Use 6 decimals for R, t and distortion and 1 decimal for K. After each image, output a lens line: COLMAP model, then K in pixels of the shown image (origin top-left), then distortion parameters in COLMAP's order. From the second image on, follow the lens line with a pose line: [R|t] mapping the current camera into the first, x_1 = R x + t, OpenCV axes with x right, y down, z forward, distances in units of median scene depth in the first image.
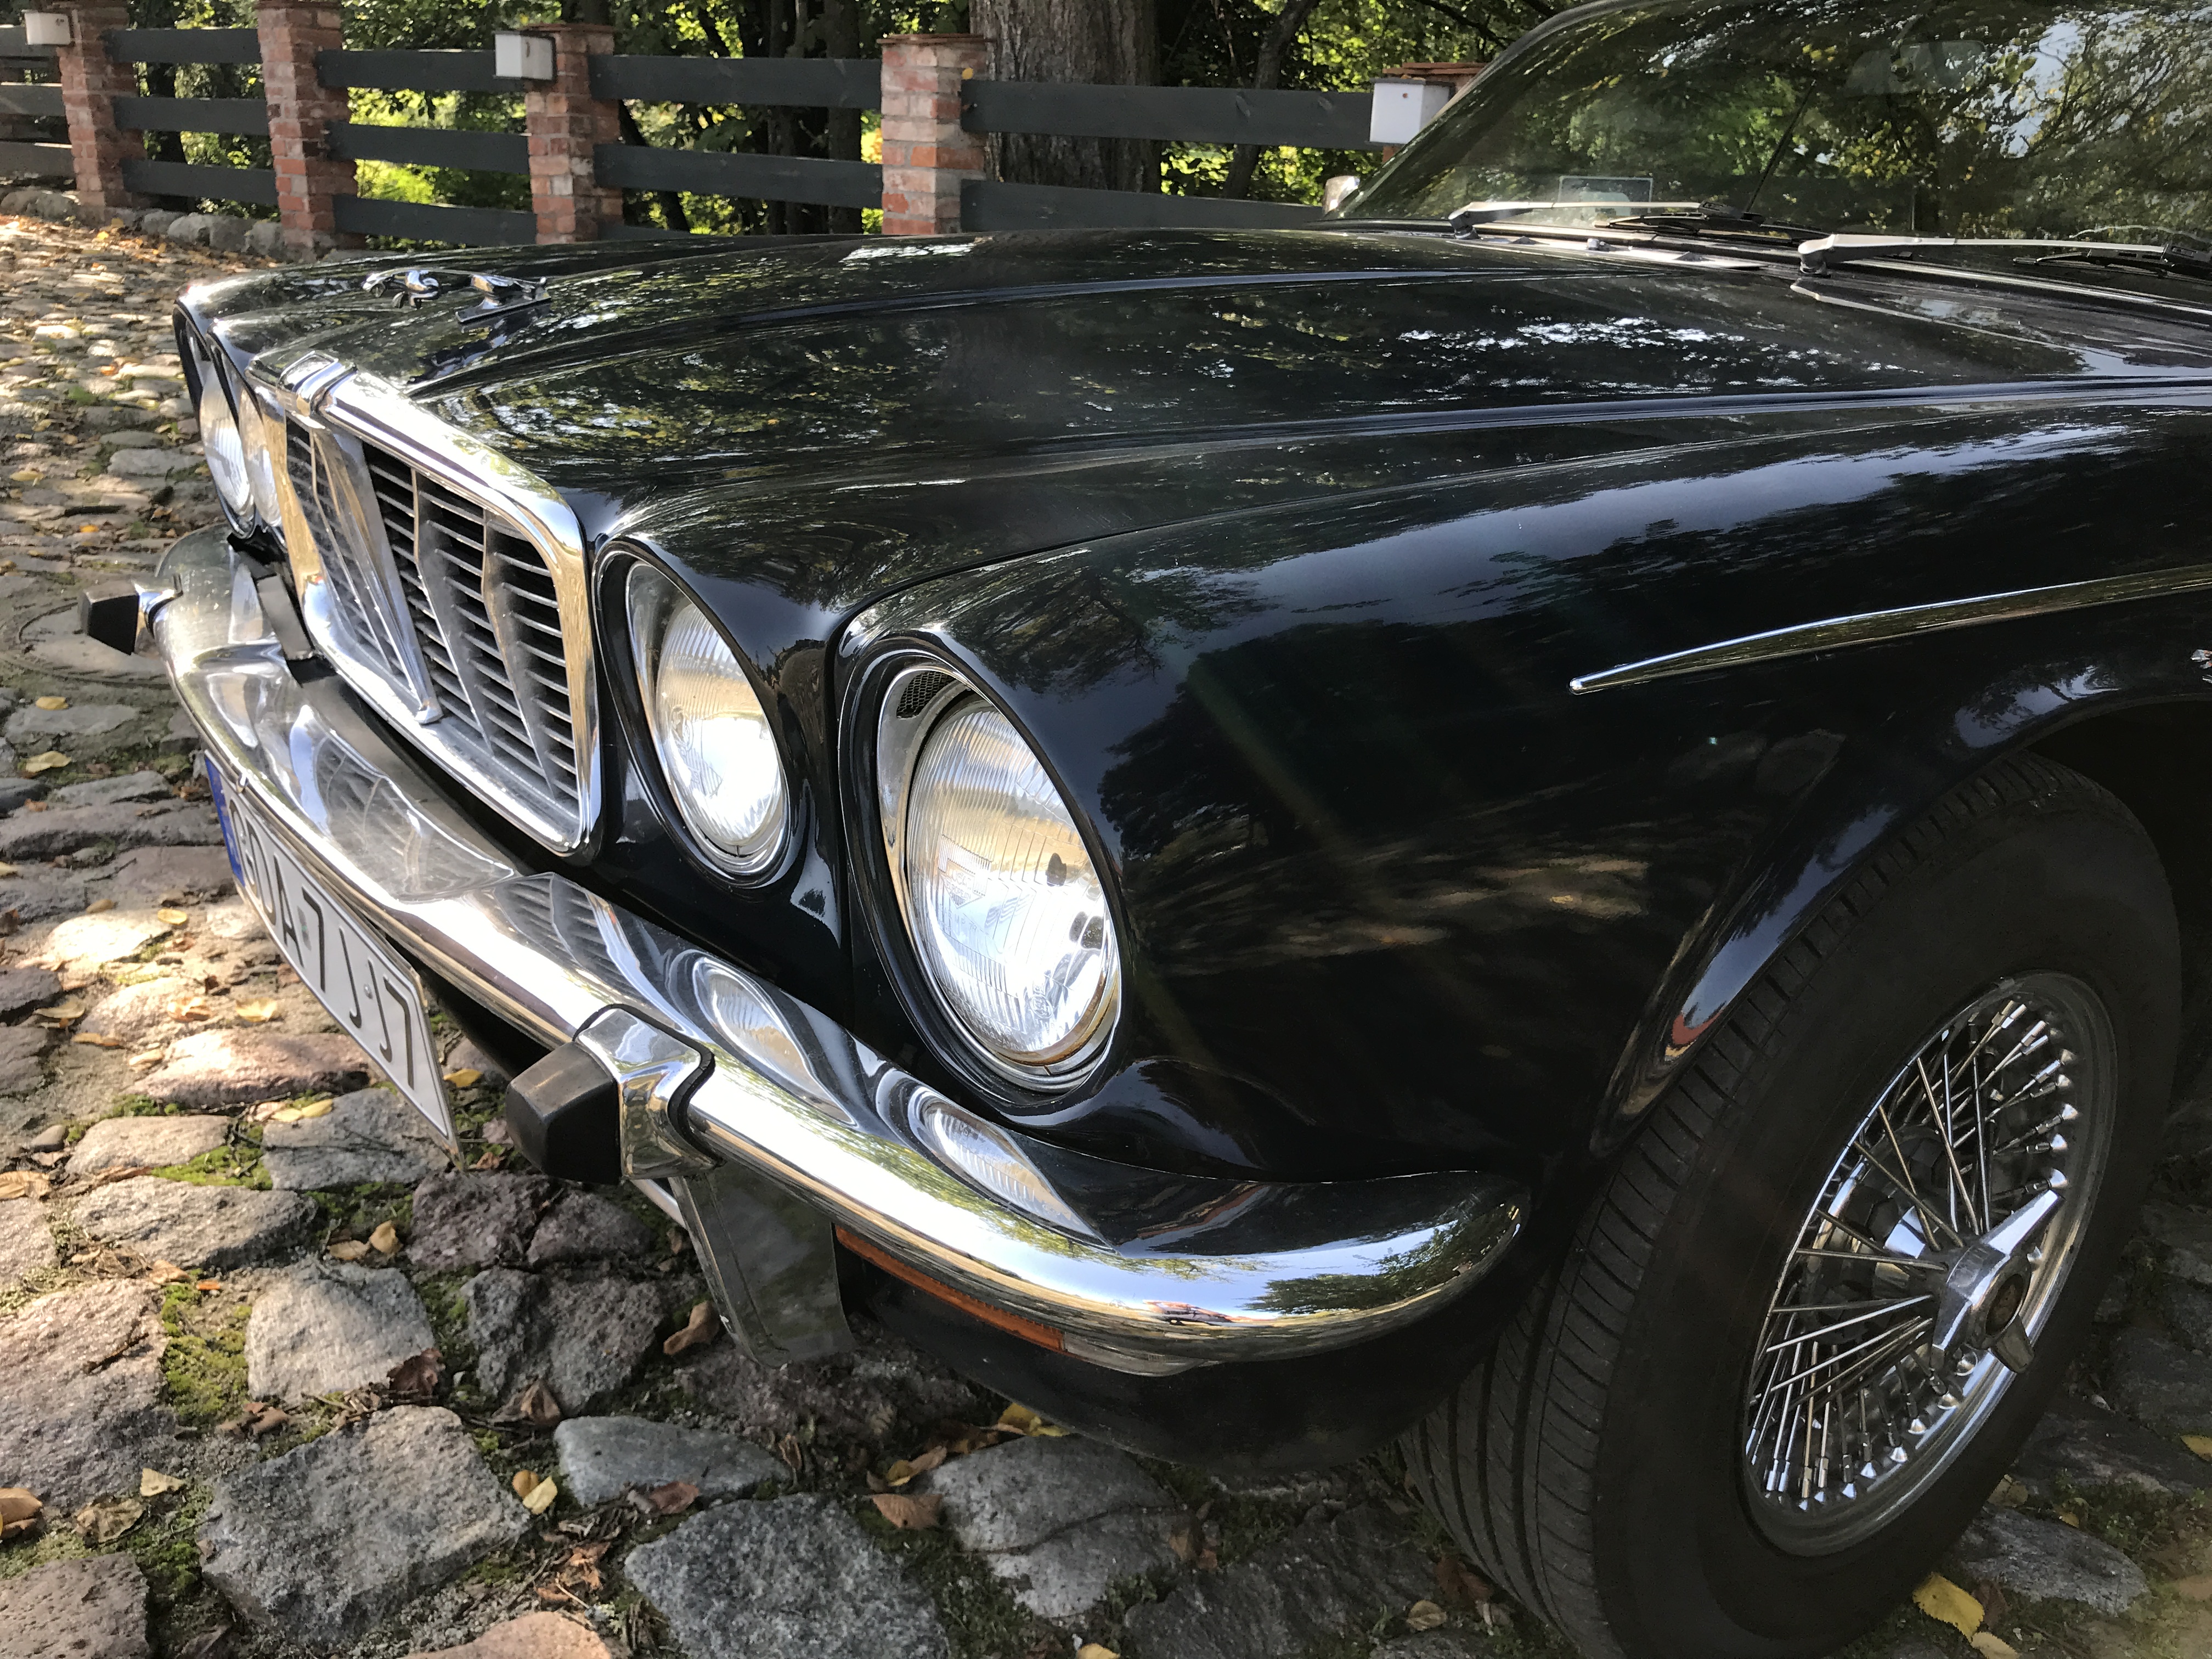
lens RADIAL K [[1855.3, 0, 1114.3], [0, 1855.3, 807.5], [0, 0, 1]] dist [-0.008465, 0.007818]
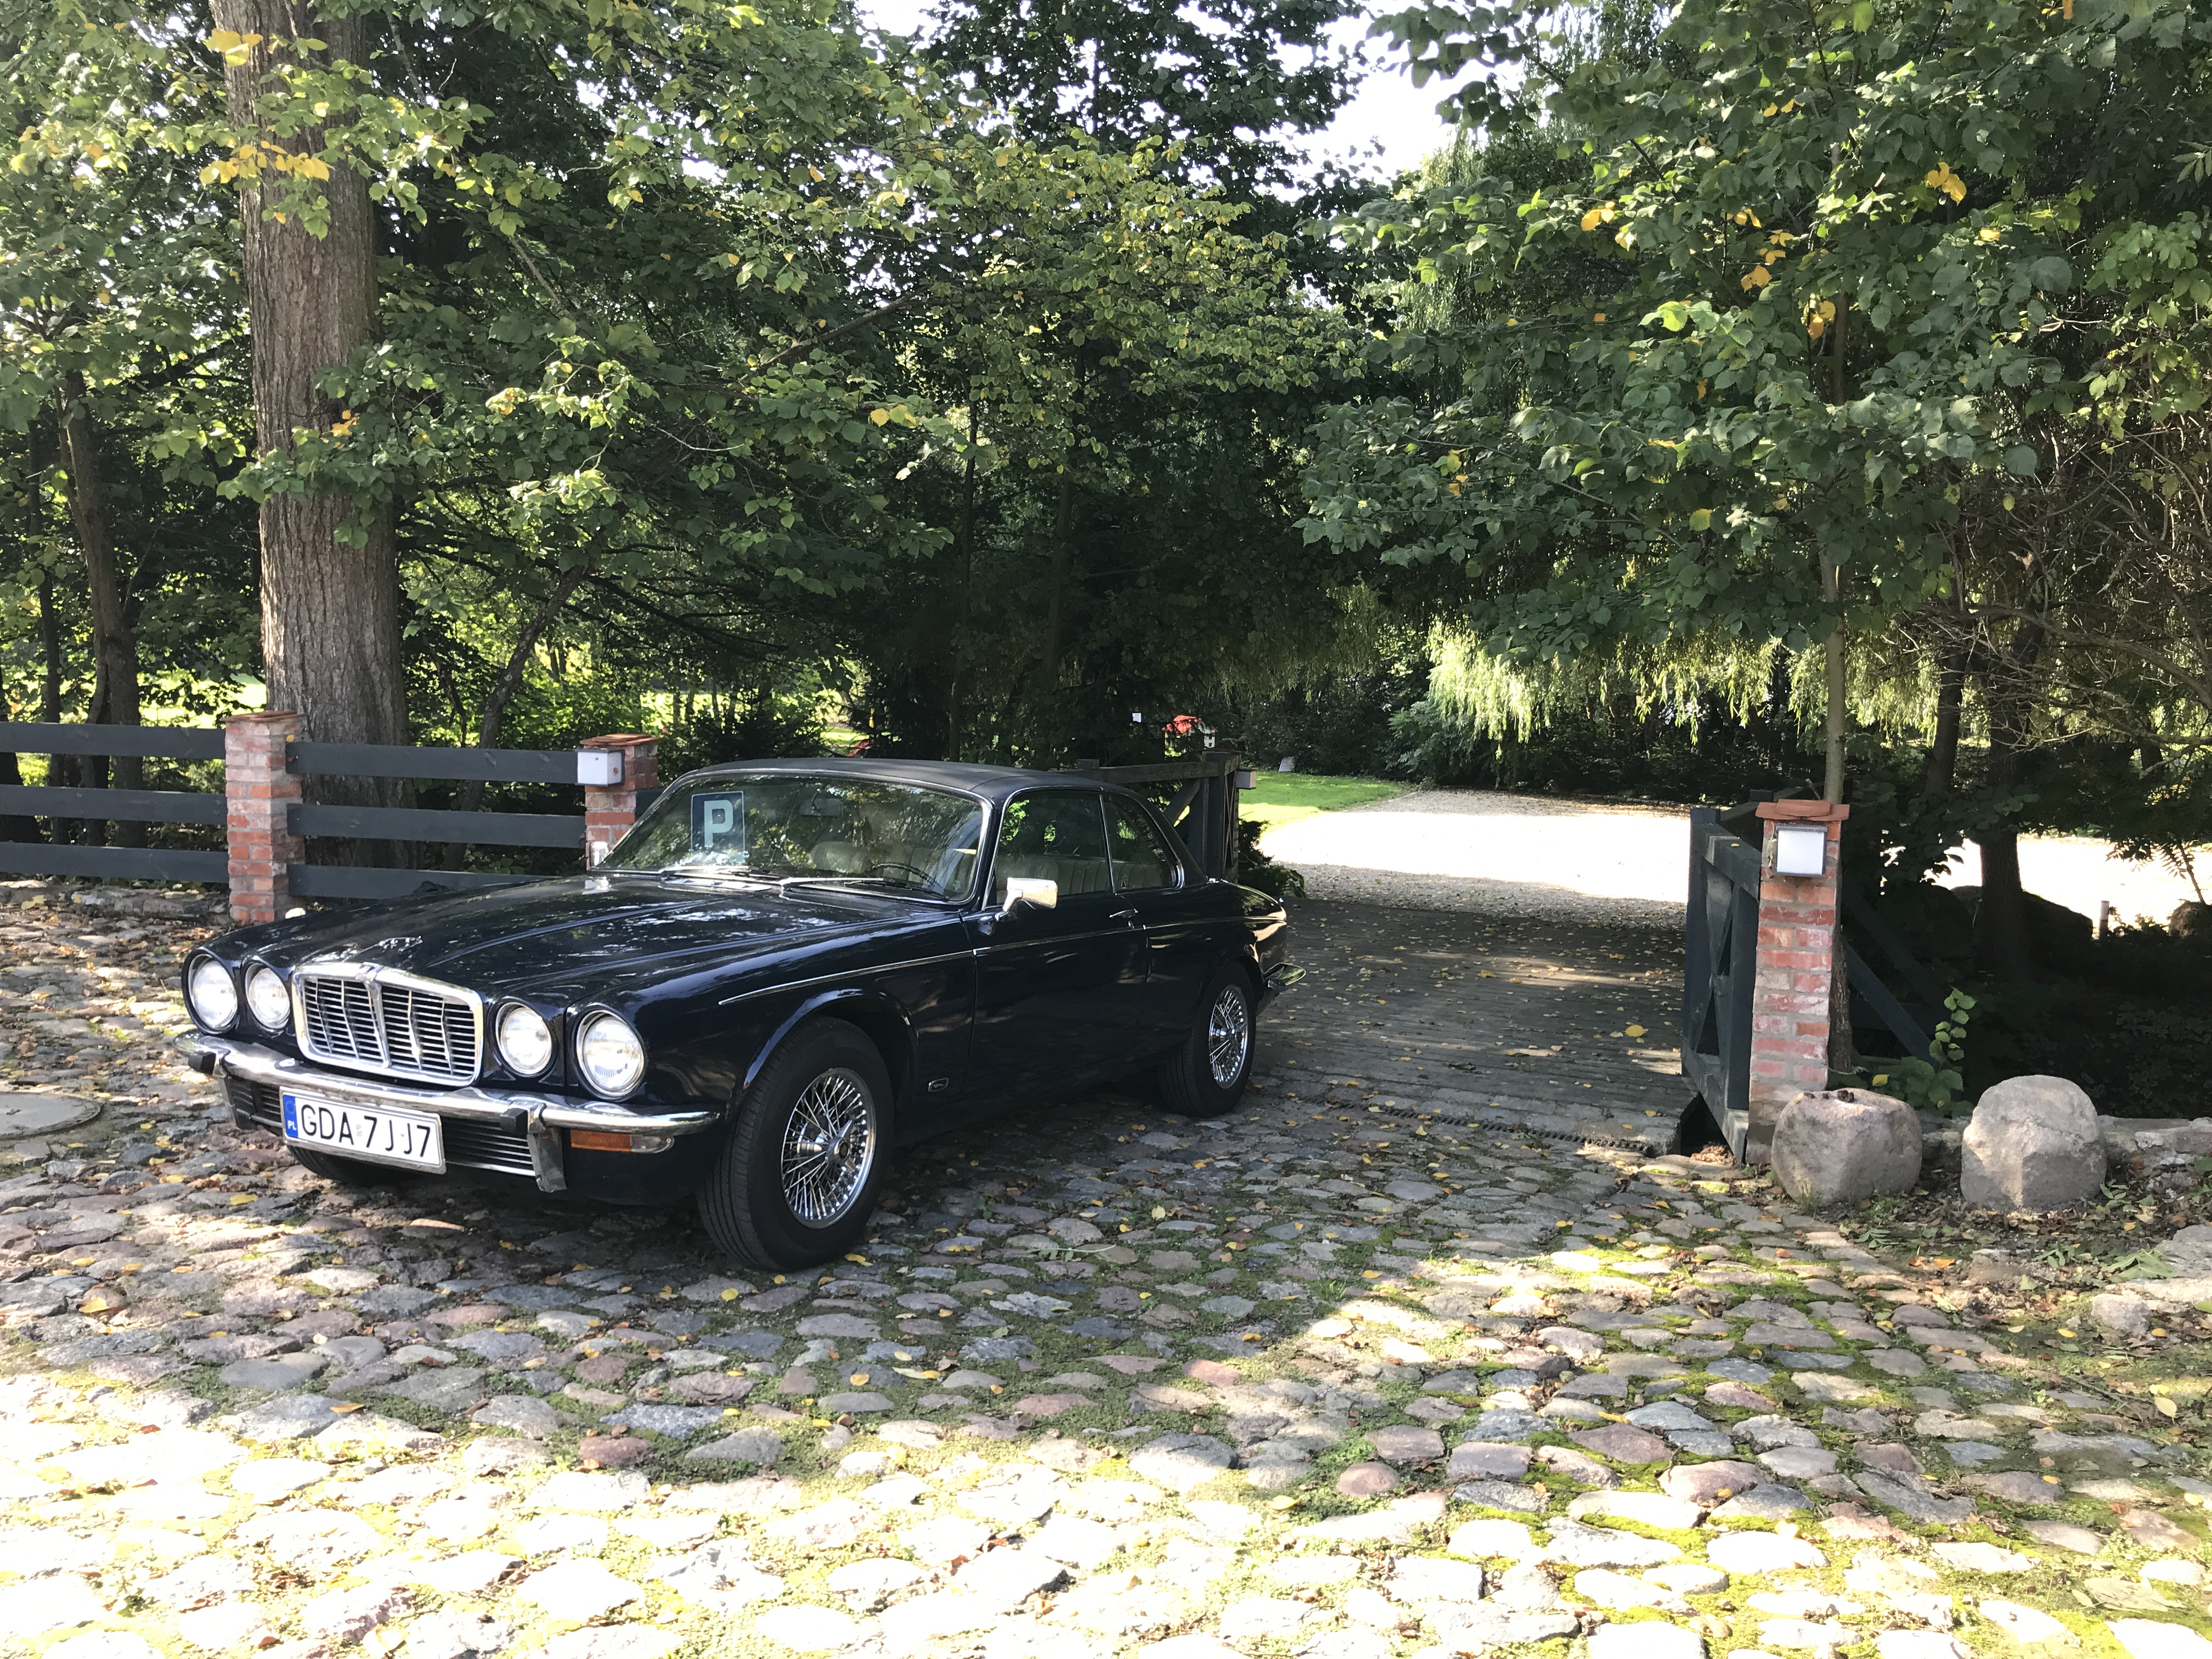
lens RADIAL K [[1779.3, 0, 1140.9], [0, 1779.3, 825.0], [0, 0, 1]] dist [0.011031, 0.000147]
pose [[0.887719, -0.059082, 0.456578, -0.343126], [0.170000, 0.963710, -0.205823, 0.242902], [-0.427849, 0.260331, 0.865548, -1.424536]]
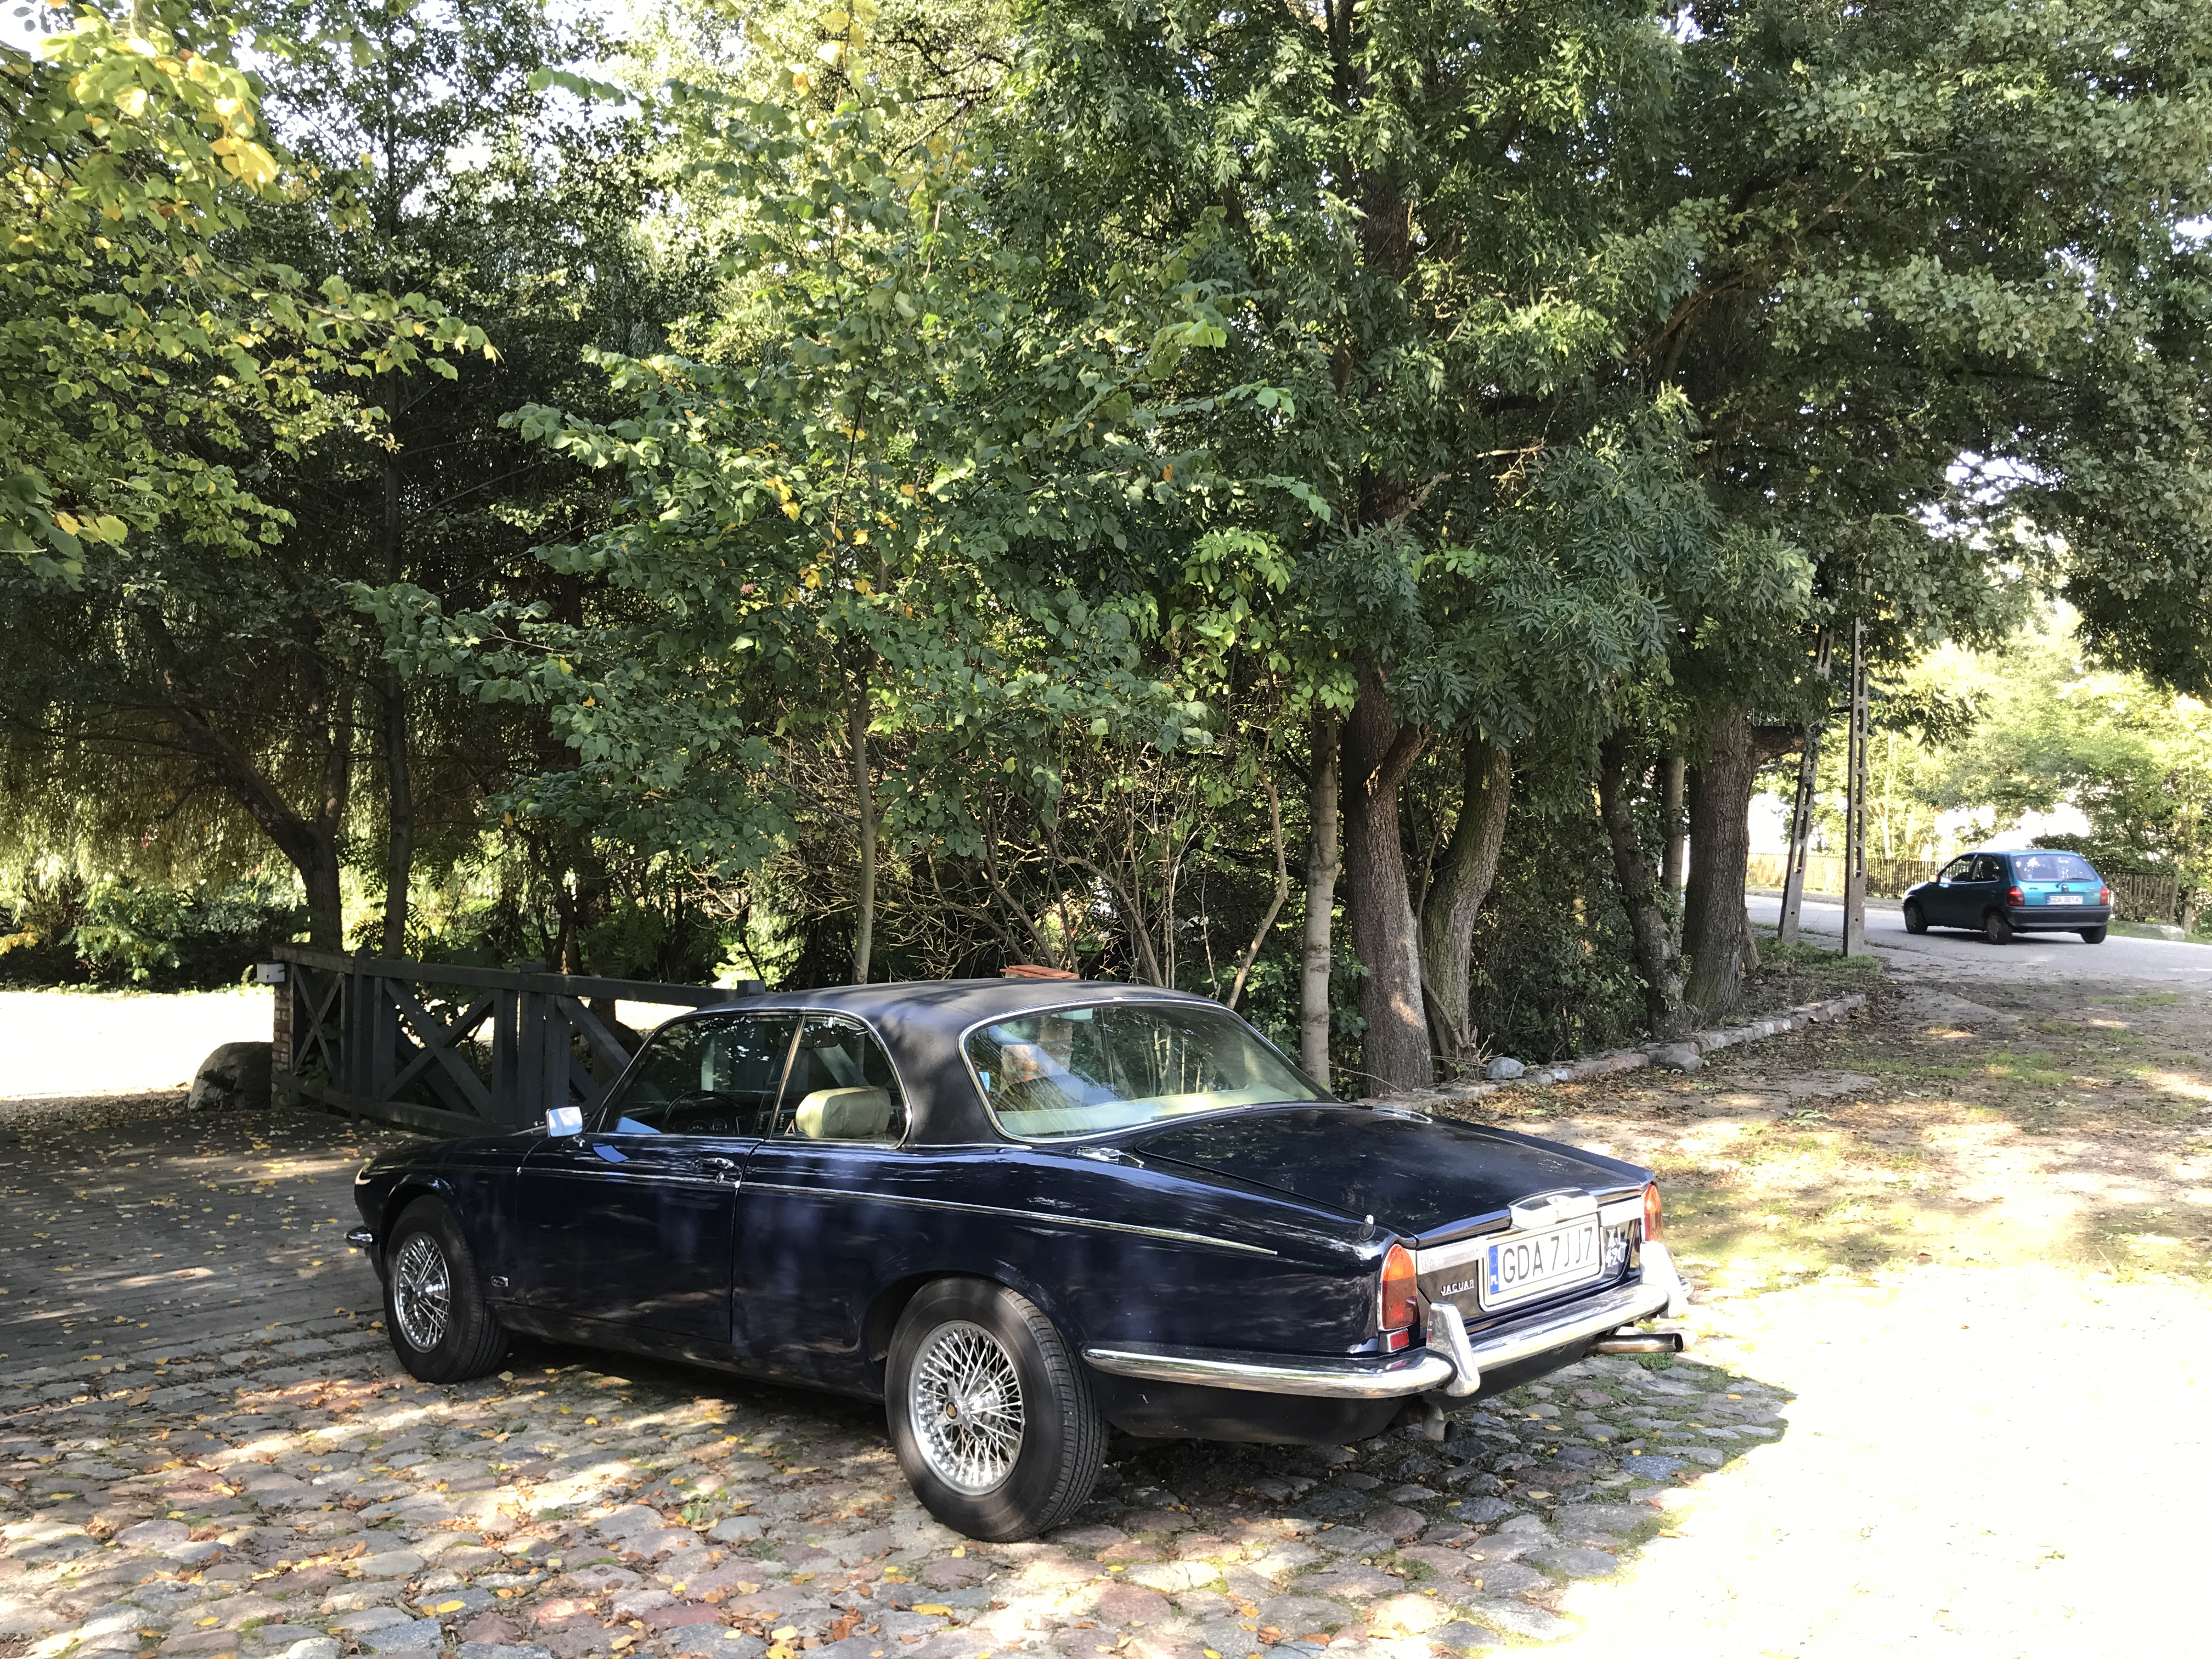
lens RADIAL K [[1779.3, 0, 1140.9], [0, 1779.3, 825.0], [0, 0, 1]] dist [0.011031, 0.000147]
pose [[-0.166565, -0.023921, 0.985740, -1.970243], [0.301557, 0.950570, 0.074023, -0.693993], [-0.938786, 0.309587, -0.151118, 0.800981]]
